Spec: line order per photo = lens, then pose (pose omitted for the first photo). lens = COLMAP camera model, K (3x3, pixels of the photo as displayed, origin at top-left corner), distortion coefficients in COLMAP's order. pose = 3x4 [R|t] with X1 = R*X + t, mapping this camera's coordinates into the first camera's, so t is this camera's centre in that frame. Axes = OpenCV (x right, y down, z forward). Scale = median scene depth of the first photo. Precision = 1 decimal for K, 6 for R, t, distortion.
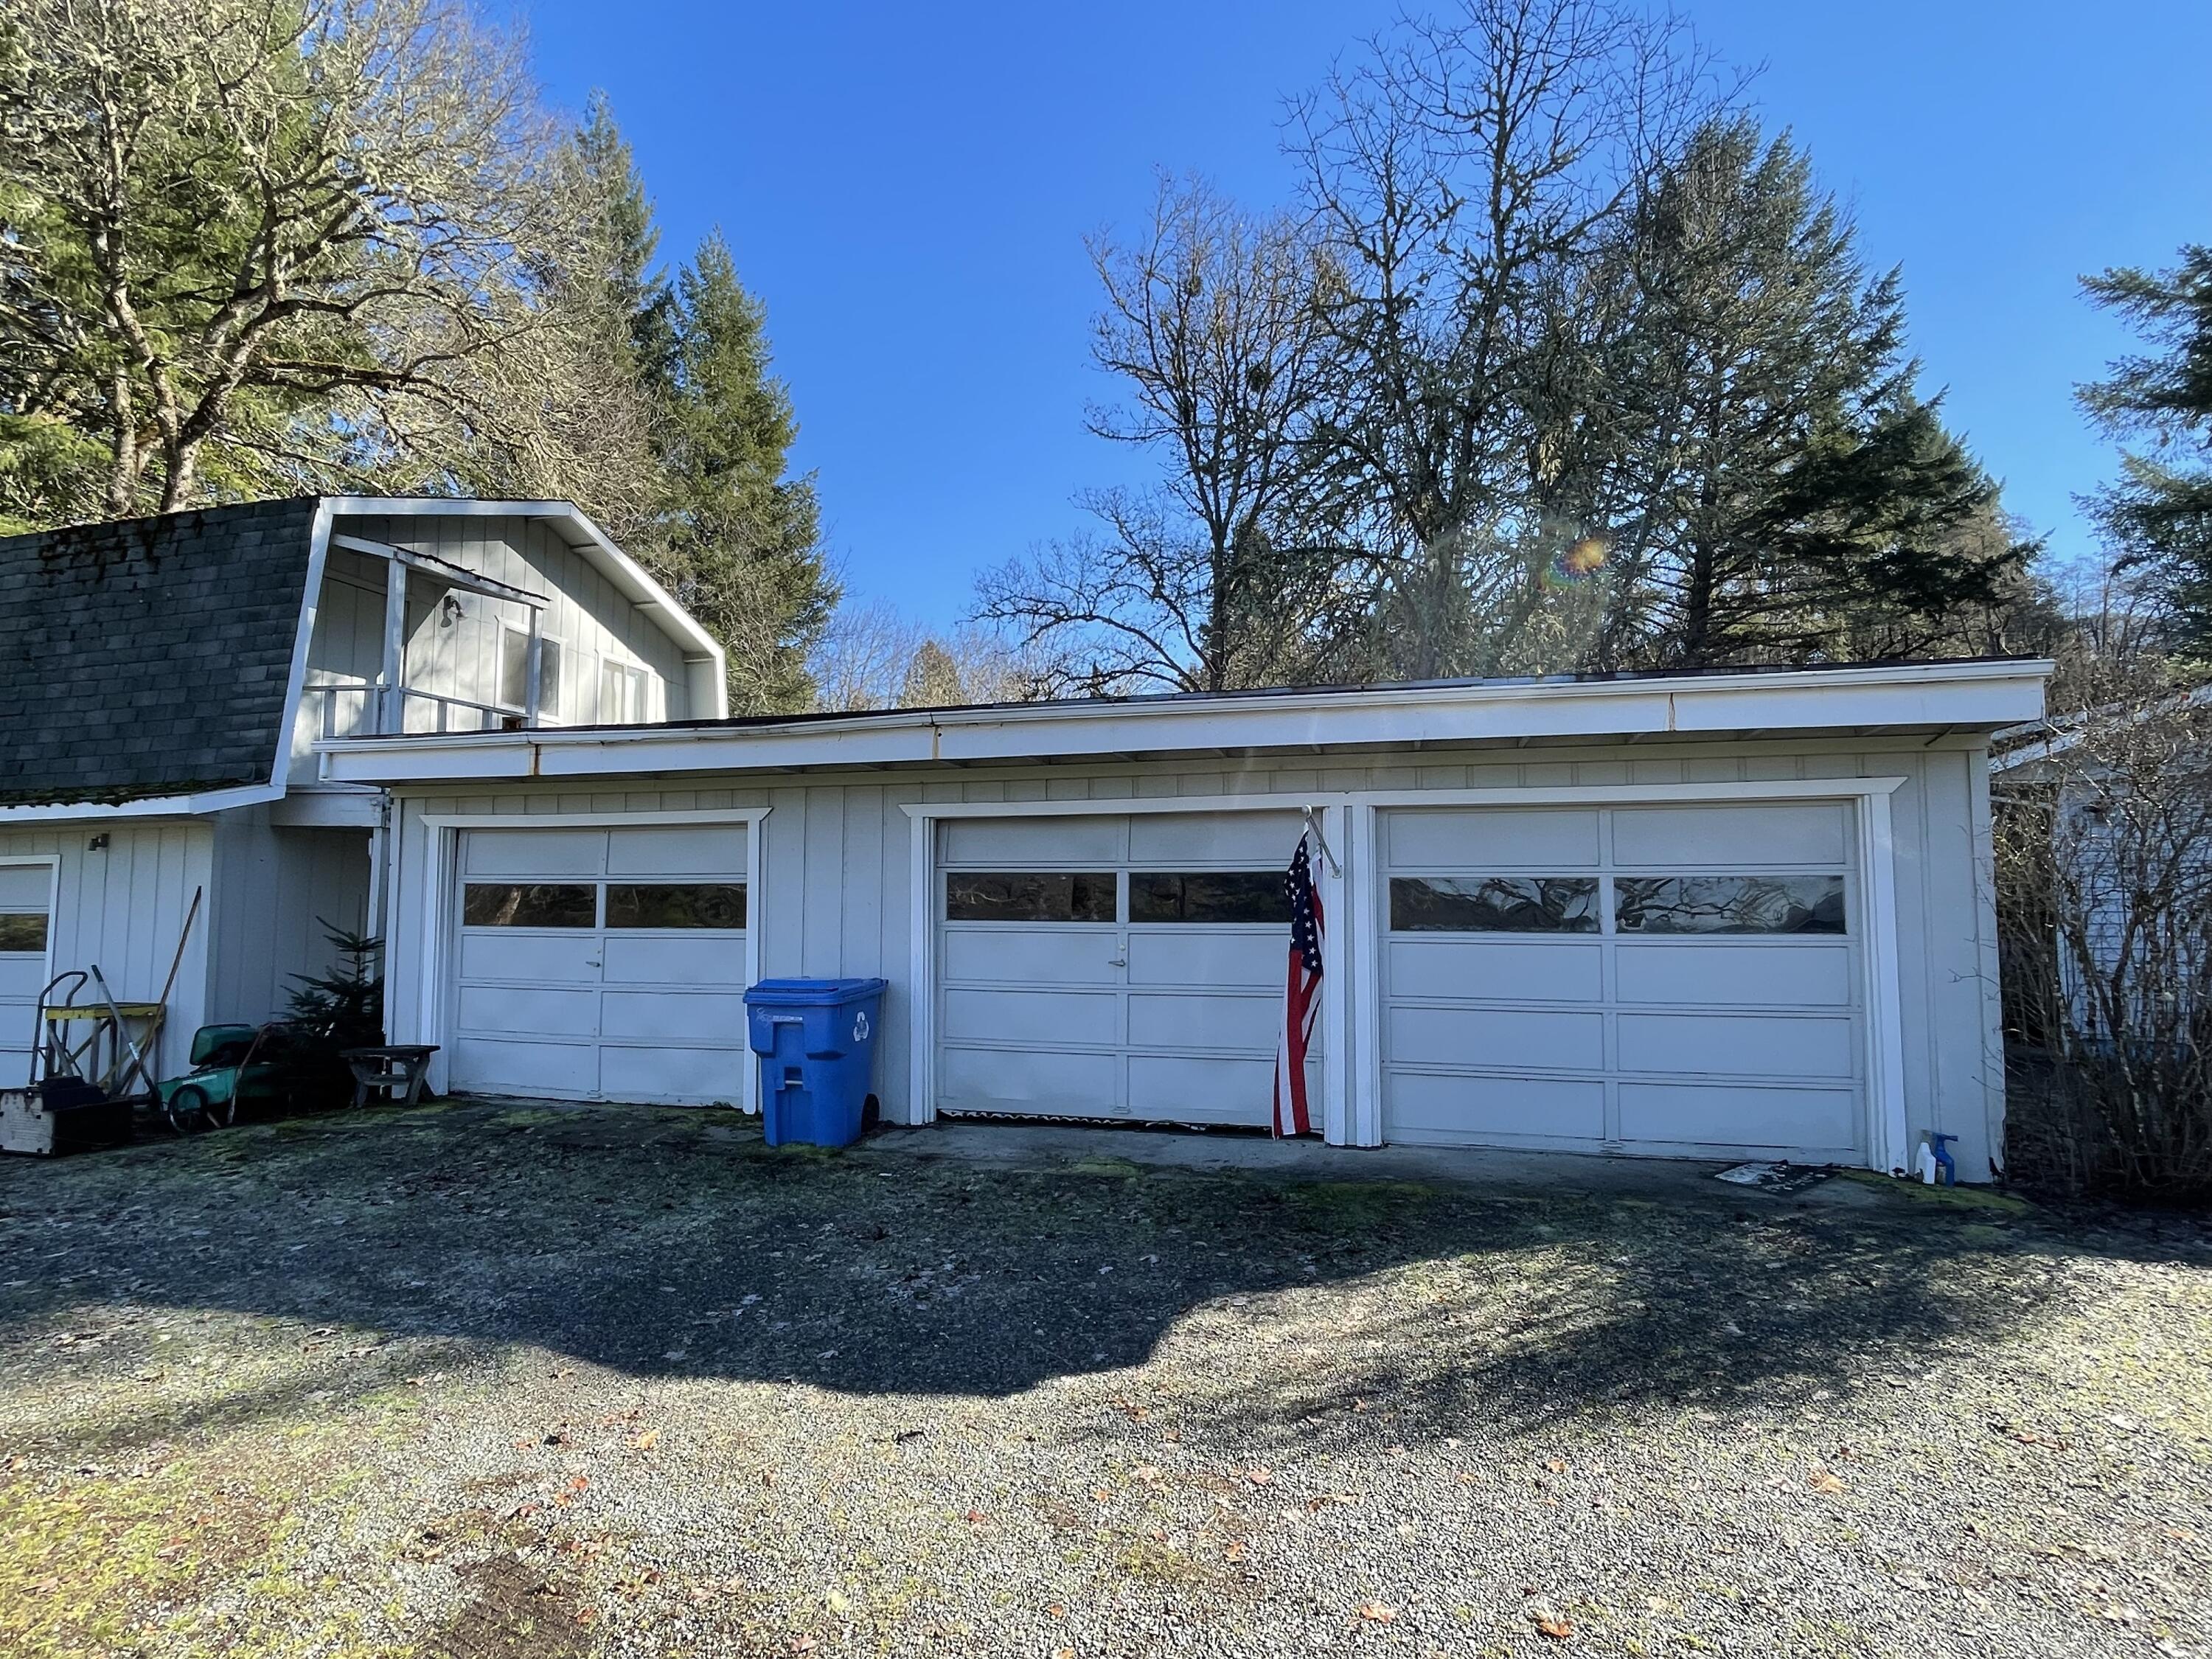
lens RADIAL K [[1167.1, 0, 1105.3], [0, 1167.1, 826.6], [0, 0, 1]] dist [0.001766, 0.000447]
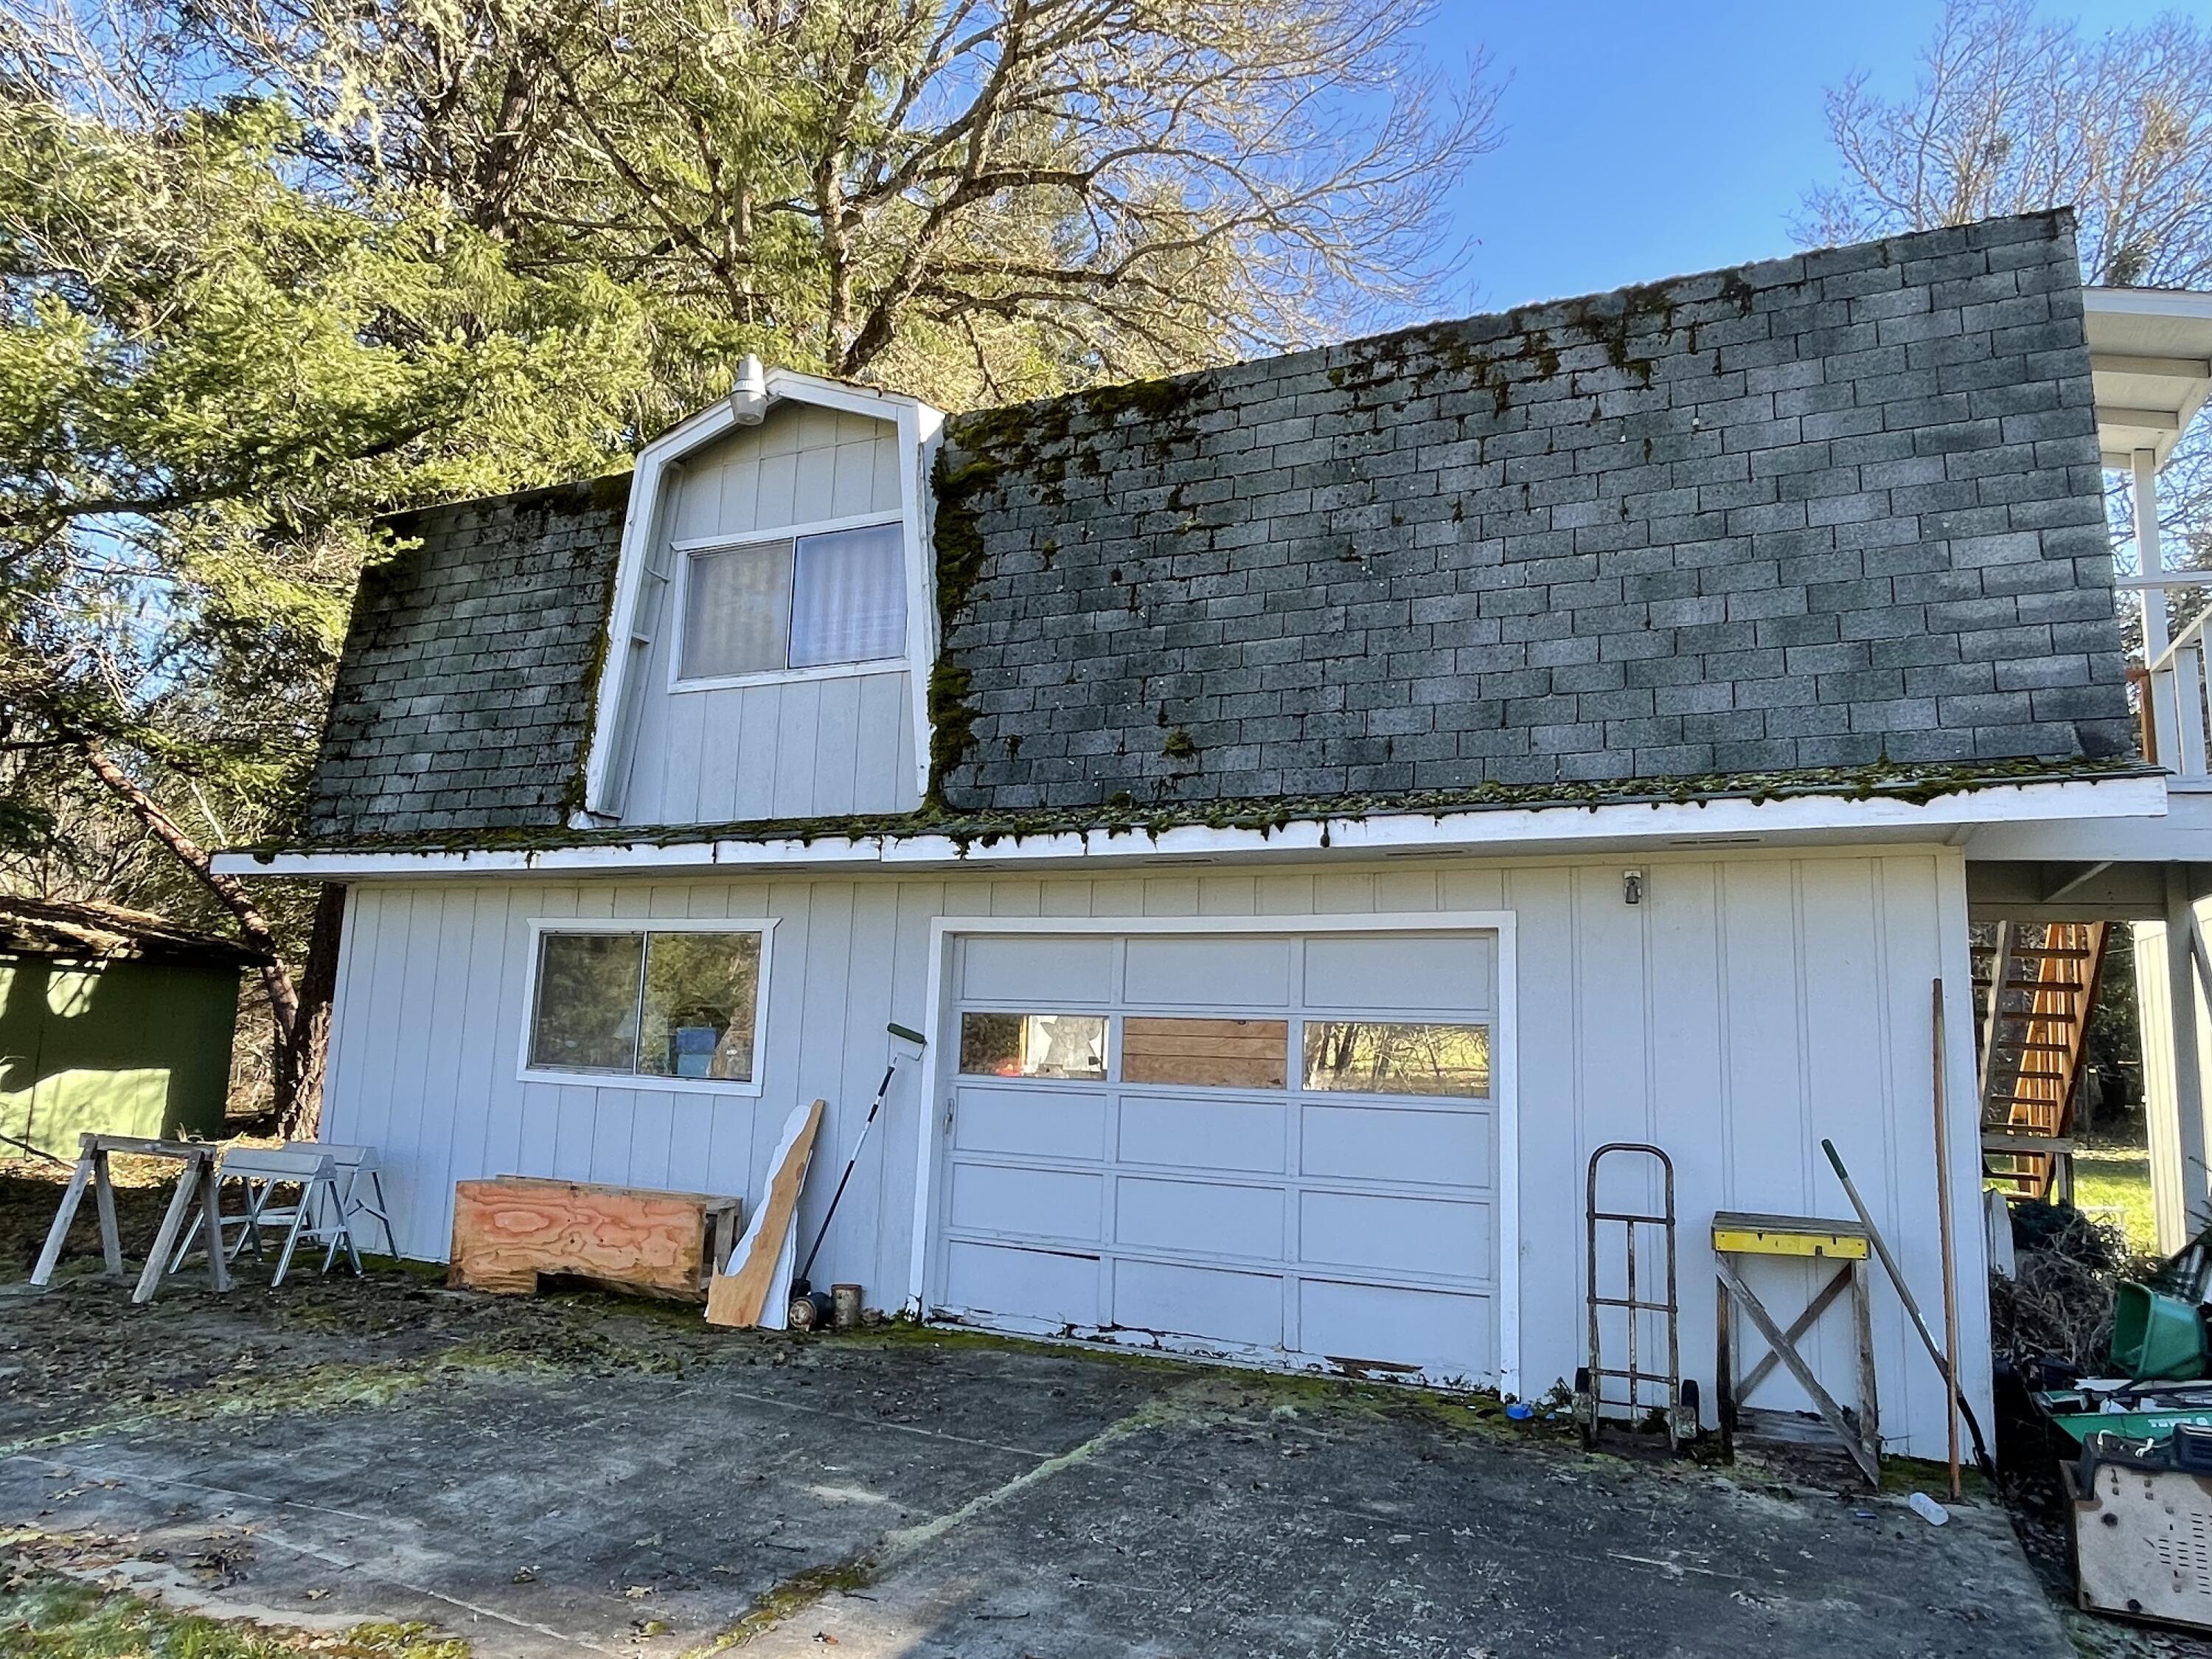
lens RADIAL K [[1414.6, 0, 1107.2], [0, 1414.6, 832.3], [0, 0, 1]] dist [0.003019, 0.000100]
pose [[0.986968, 0.009423, -0.160642, -0.944707], [-0.020764, 0.997396, -0.069061, 0.035860], [0.159573, 0.071497, 0.984594, 0.335352]]
